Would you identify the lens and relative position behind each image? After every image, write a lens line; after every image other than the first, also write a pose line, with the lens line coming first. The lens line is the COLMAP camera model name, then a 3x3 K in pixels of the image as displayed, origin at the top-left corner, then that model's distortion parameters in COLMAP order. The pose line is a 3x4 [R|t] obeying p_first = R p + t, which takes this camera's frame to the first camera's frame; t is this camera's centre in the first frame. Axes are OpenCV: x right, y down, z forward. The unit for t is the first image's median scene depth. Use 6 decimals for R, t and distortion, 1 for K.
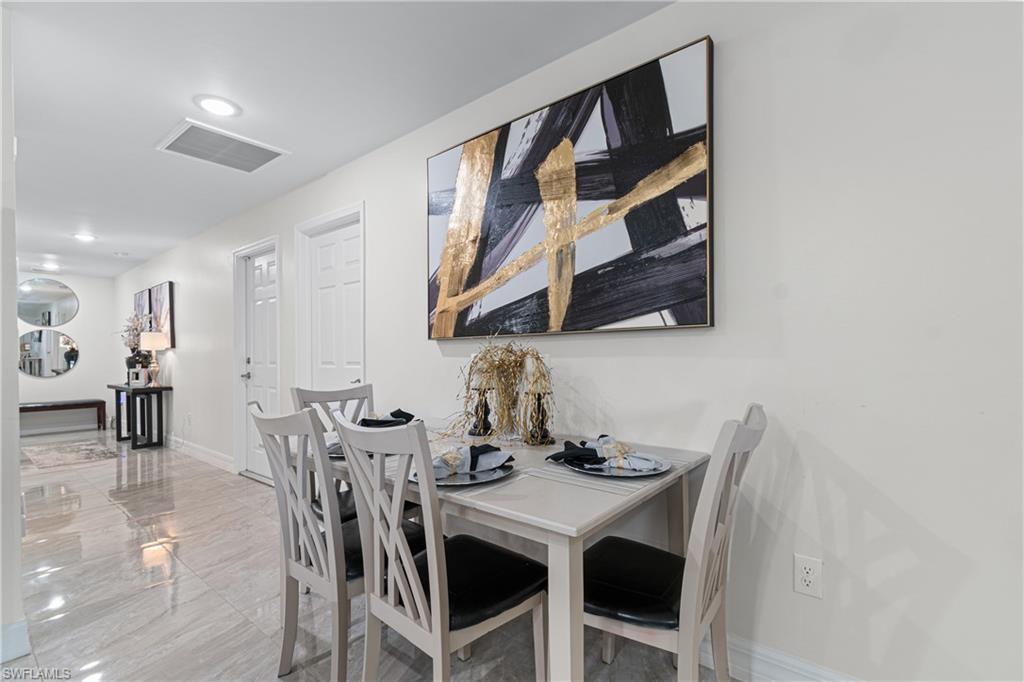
lens RADIAL K [[460.0, 0, 518.1], [0, 460.0, 346.6], [0, 0, 1]] dist [0.006422, -0.000618]
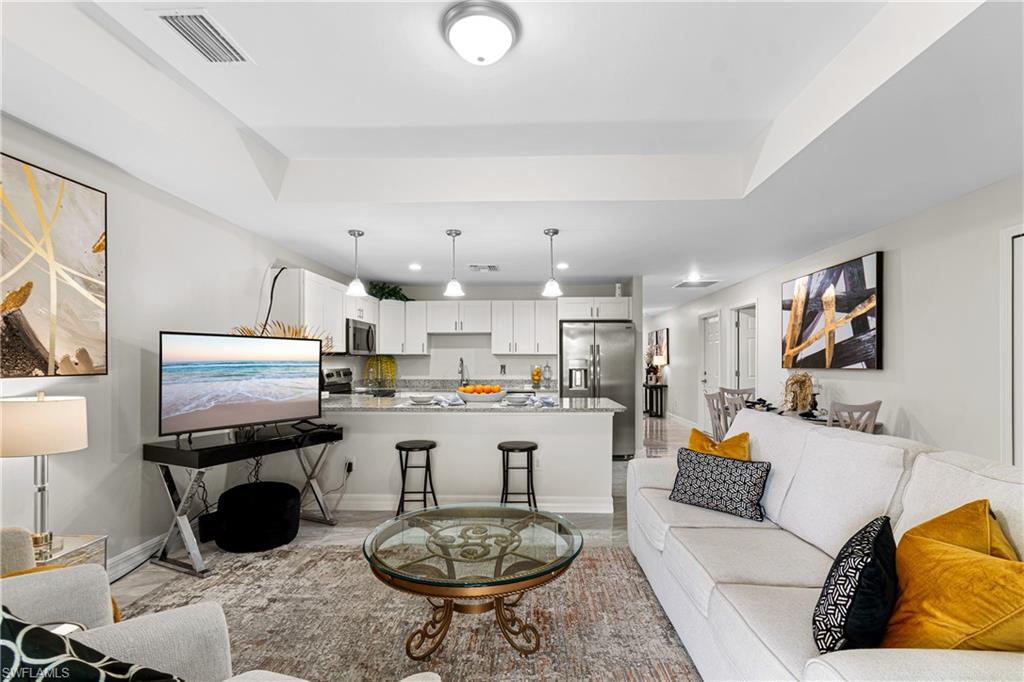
lens RADIAL K [[460.0, 0, 513.8], [0, 460.0, 359.8], [0, 0, 1]] dist [0.006422, -0.000618]
pose [[0.594710, 0.010672, -0.803870, 0.881238], [-0.001993, 0.999928, 0.011801, -0.086655], [0.803938, -0.005416, 0.594688, -1.429061]]
